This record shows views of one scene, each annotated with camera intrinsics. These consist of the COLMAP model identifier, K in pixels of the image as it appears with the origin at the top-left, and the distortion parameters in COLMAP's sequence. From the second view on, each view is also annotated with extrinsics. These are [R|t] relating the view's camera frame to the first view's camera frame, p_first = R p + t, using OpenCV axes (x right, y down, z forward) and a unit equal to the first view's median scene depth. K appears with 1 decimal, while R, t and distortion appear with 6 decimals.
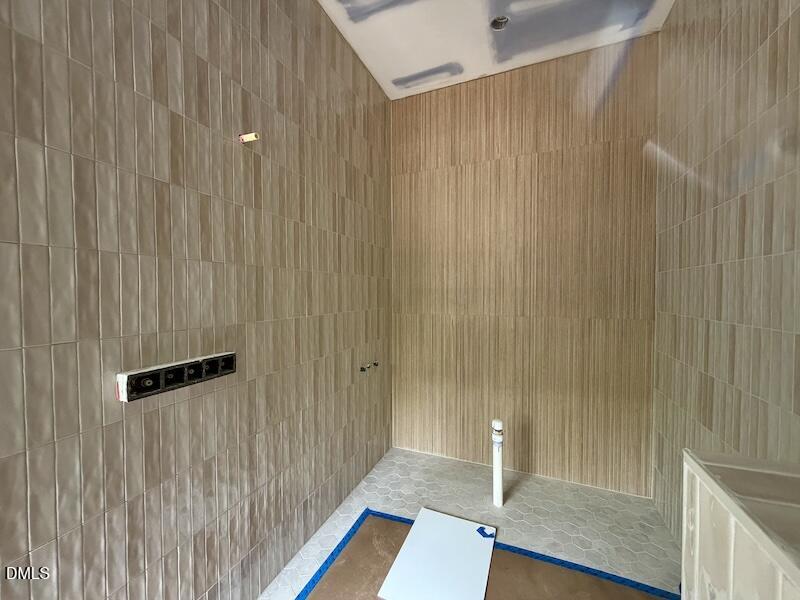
lens RADIAL K [[318.6, 0, 399.1], [0, 318.6, 300.7], [0, 0, 1]] dist [0.000779, -0.000148]
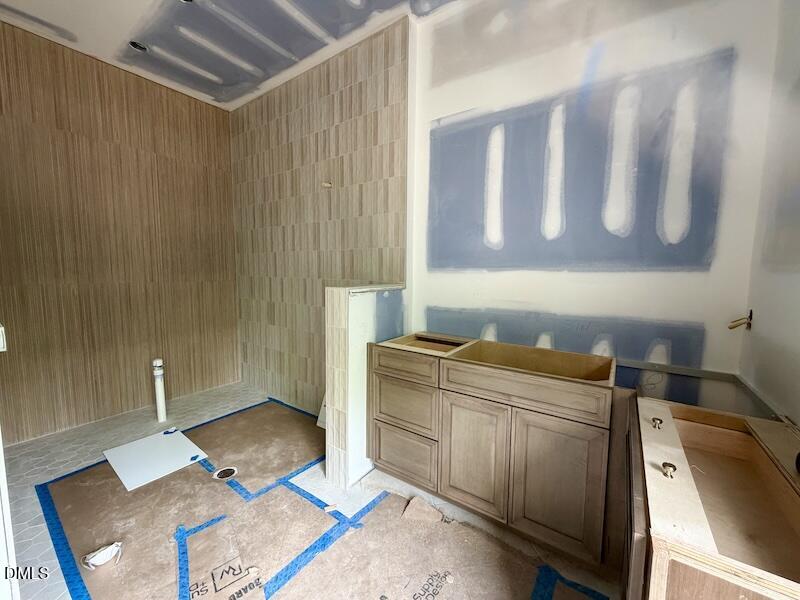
lens RADIAL K [[318.6, 0, 399.1], [0, 318.6, 300.7], [0, 0, 1]] dist [0.000779, -0.000148]
pose [[0.215871, -0.088886, 0.972368, -0.684303], [0.014843, 0.996032, 0.087754, 0.027831], [-0.976309, -0.004511, 0.216334, -0.246317]]
